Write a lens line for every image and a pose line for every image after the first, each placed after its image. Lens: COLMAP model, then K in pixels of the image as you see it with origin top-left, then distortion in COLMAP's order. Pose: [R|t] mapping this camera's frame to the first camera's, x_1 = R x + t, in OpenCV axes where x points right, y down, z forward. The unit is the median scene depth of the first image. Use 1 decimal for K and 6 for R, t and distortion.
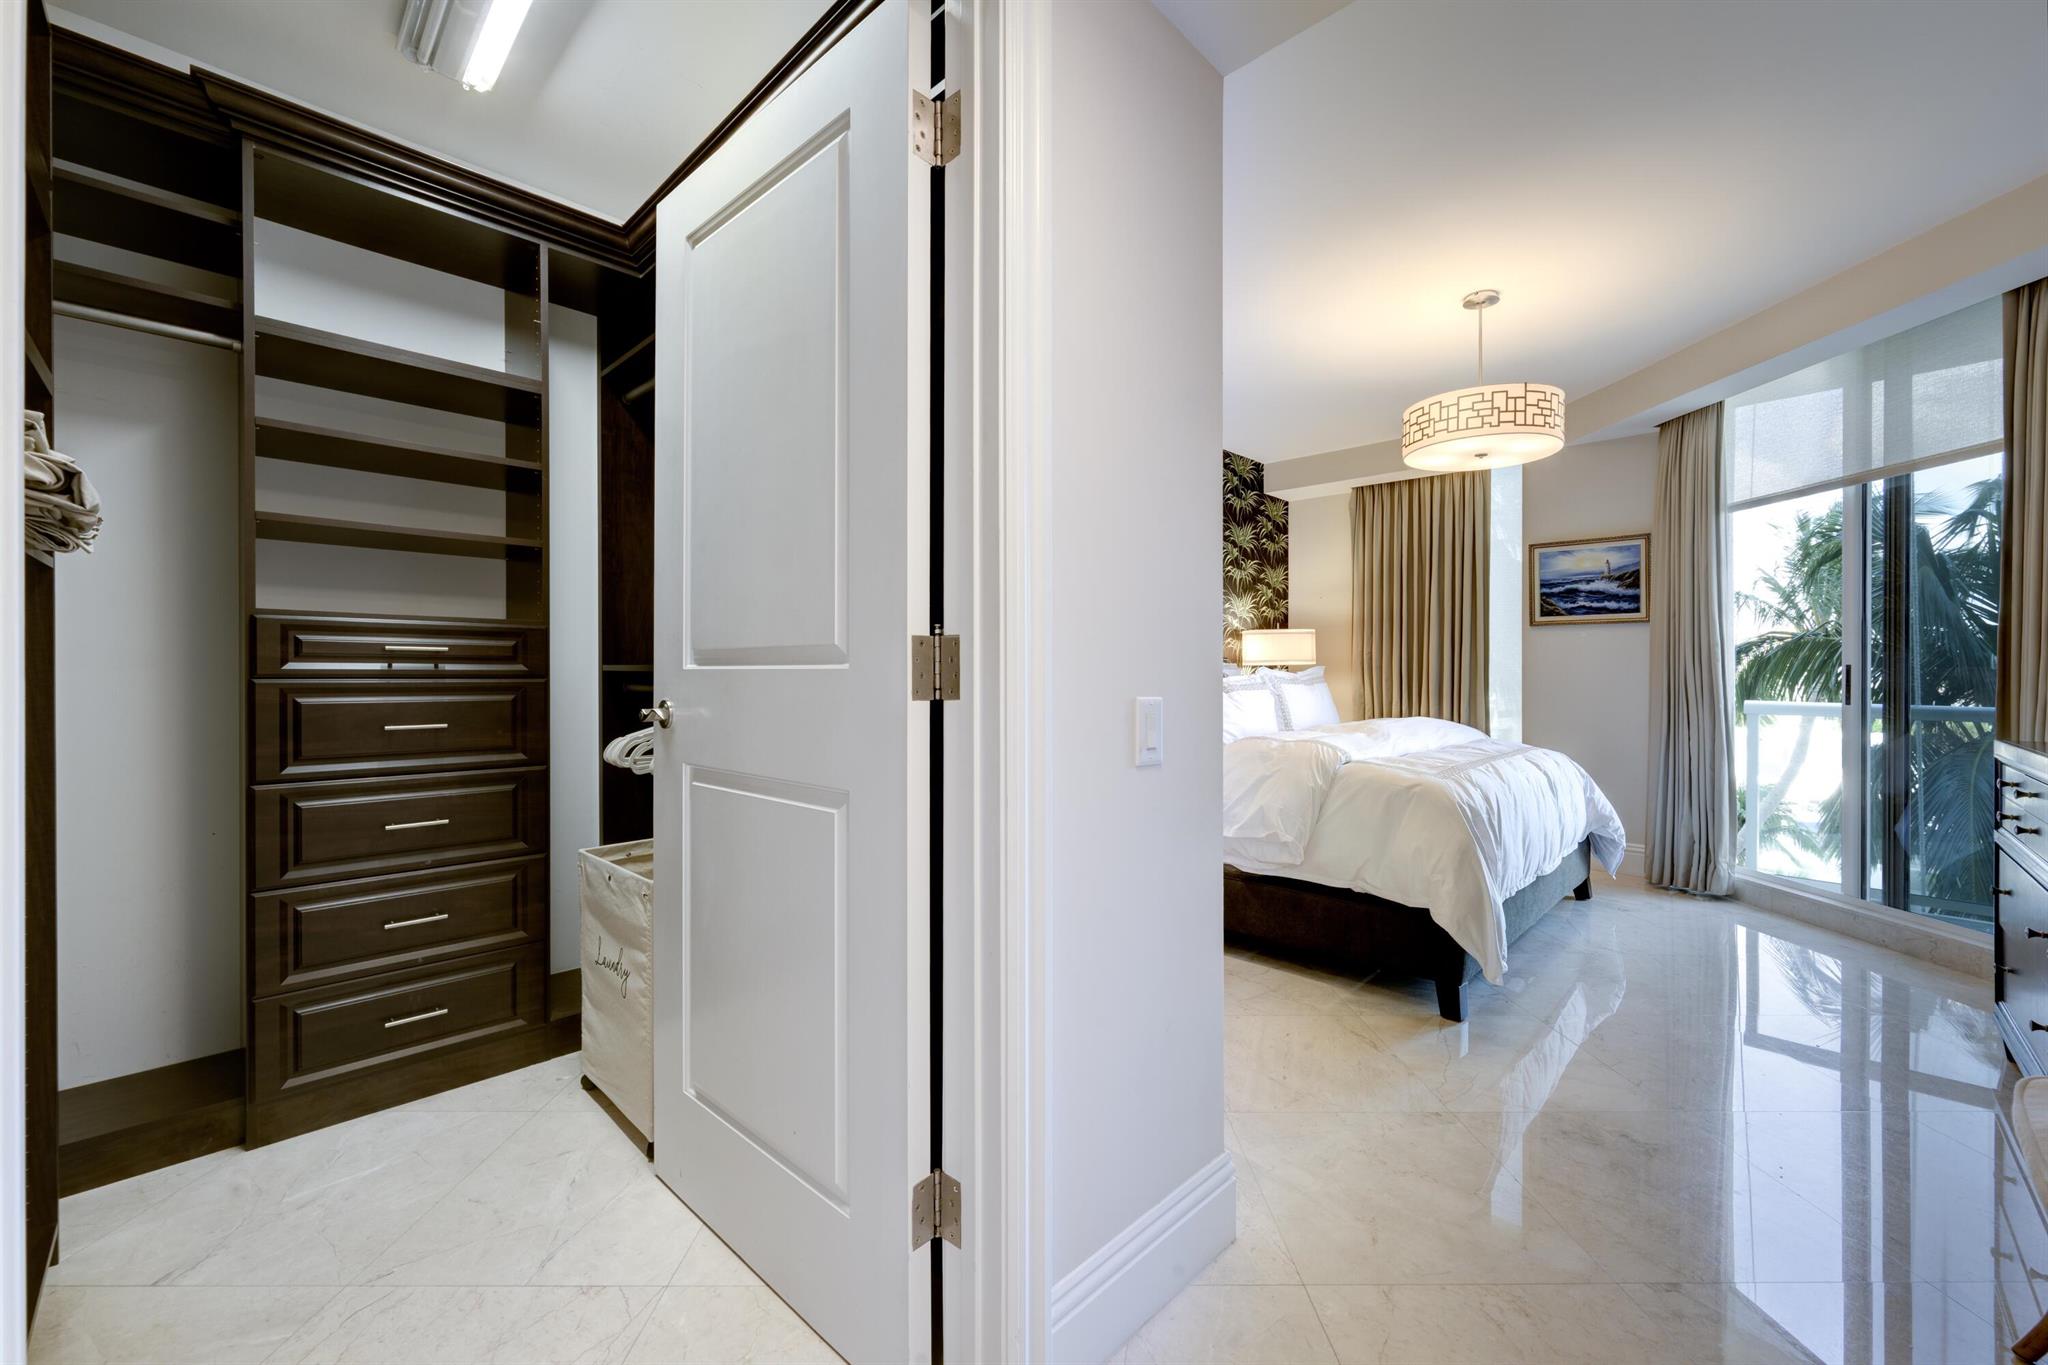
lens RADIAL K [[820.9, 0, 1022.2], [0, 820.9, 669.3], [0, 0, 1]] dist [-0.003841, -0.000272]
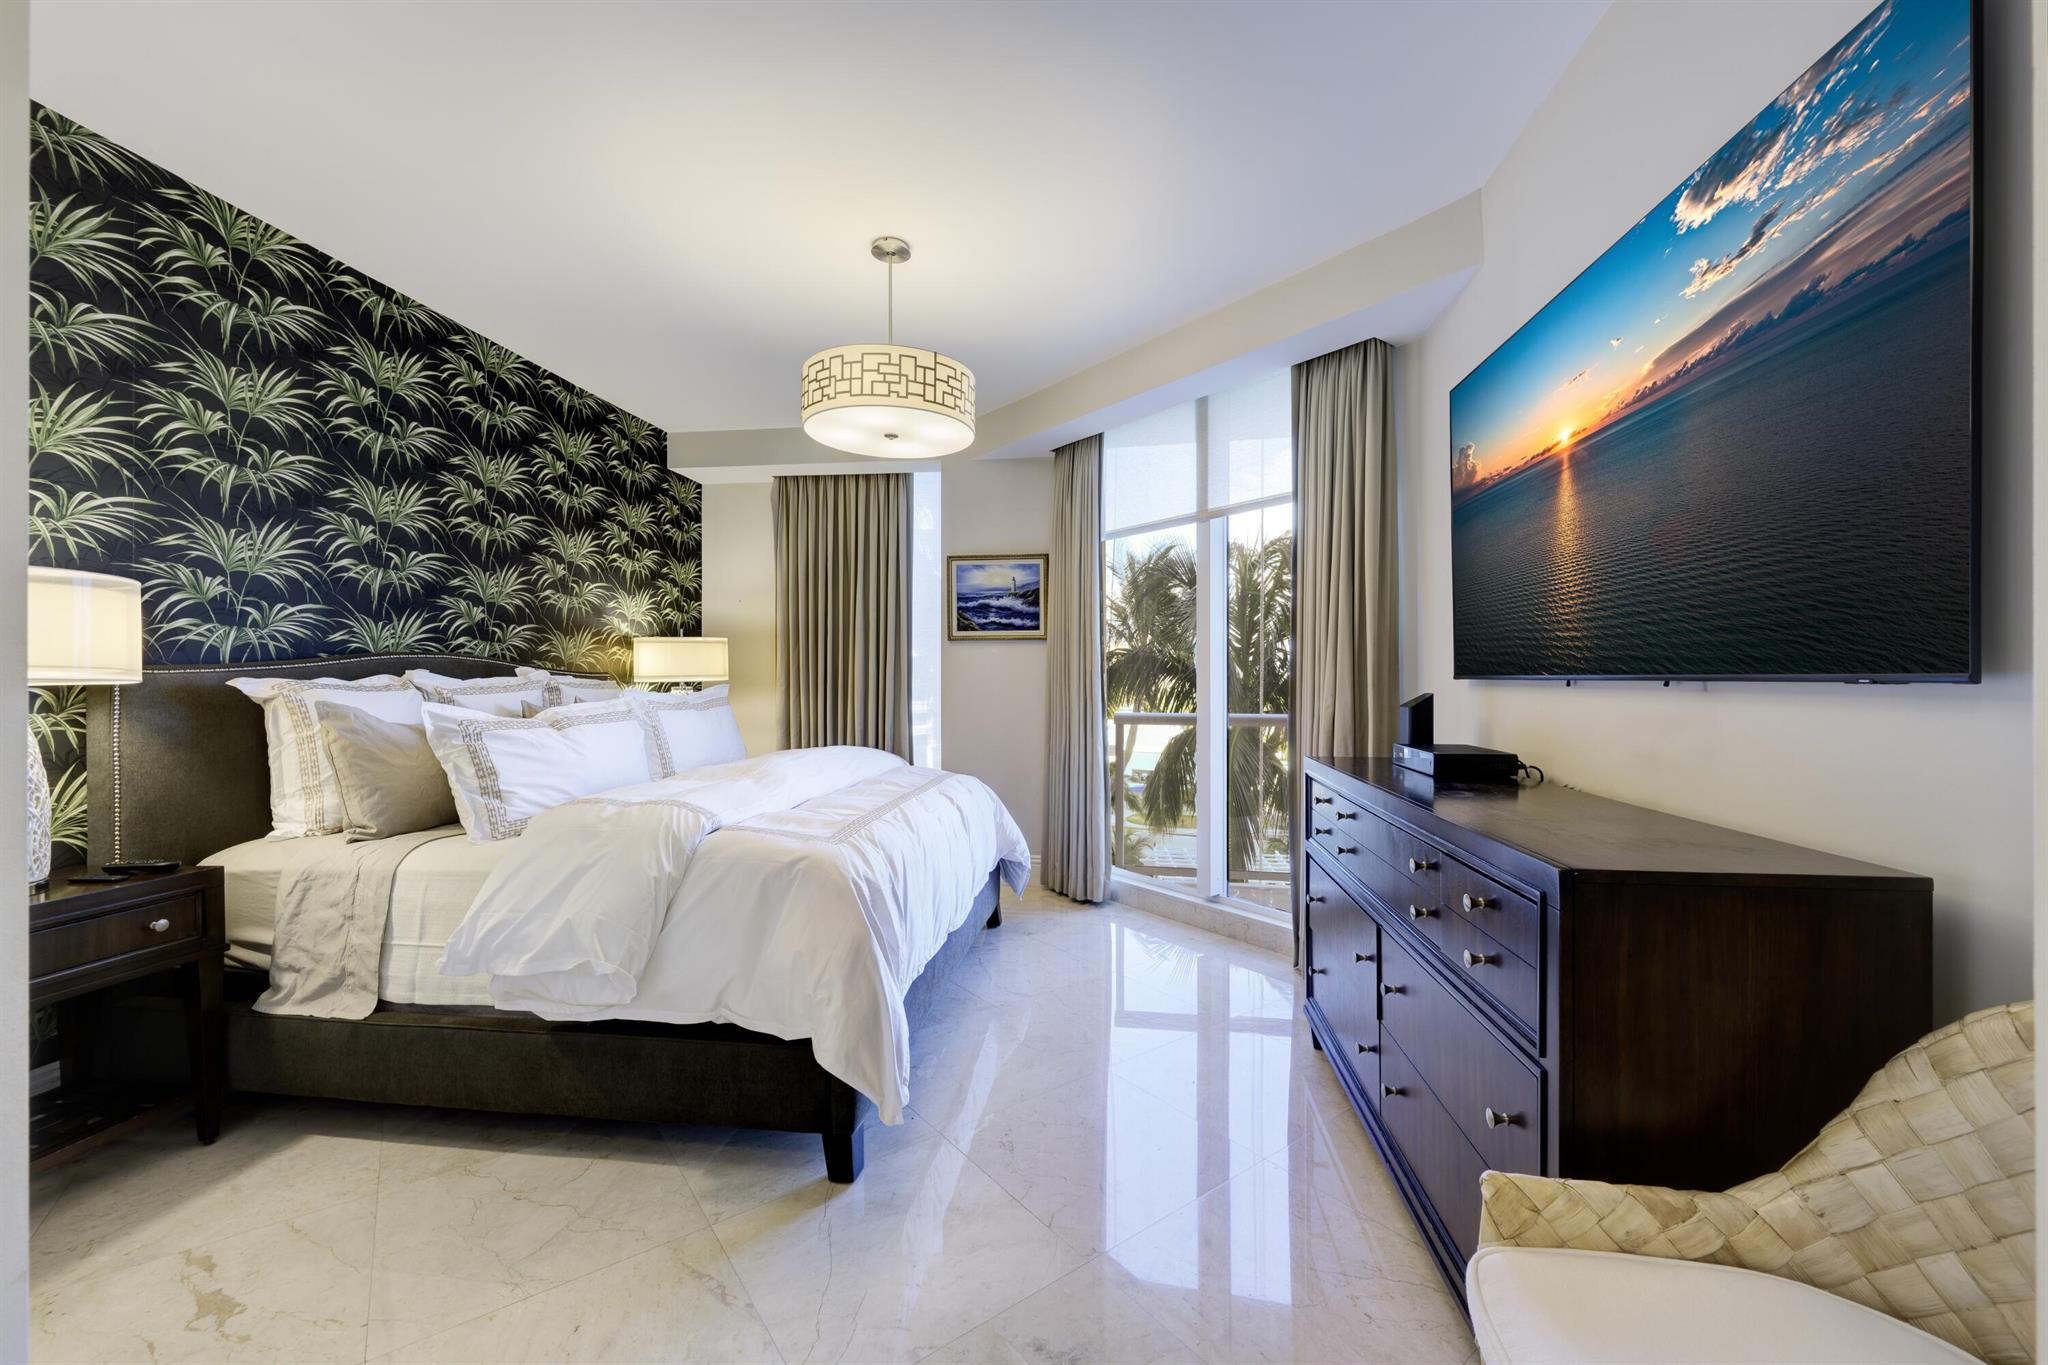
lens RADIAL K [[820.9, 0, 1022.2], [0, 820.9, 669.3], [0, 0, 1]] dist [-0.003841, -0.000272]
pose [[0.806585, 0.002670, 0.591112, 0.135353], [0.001784, 0.999974, -0.006951, -0.013705], [-0.591115, 0.006661, 0.806560, 0.193242]]
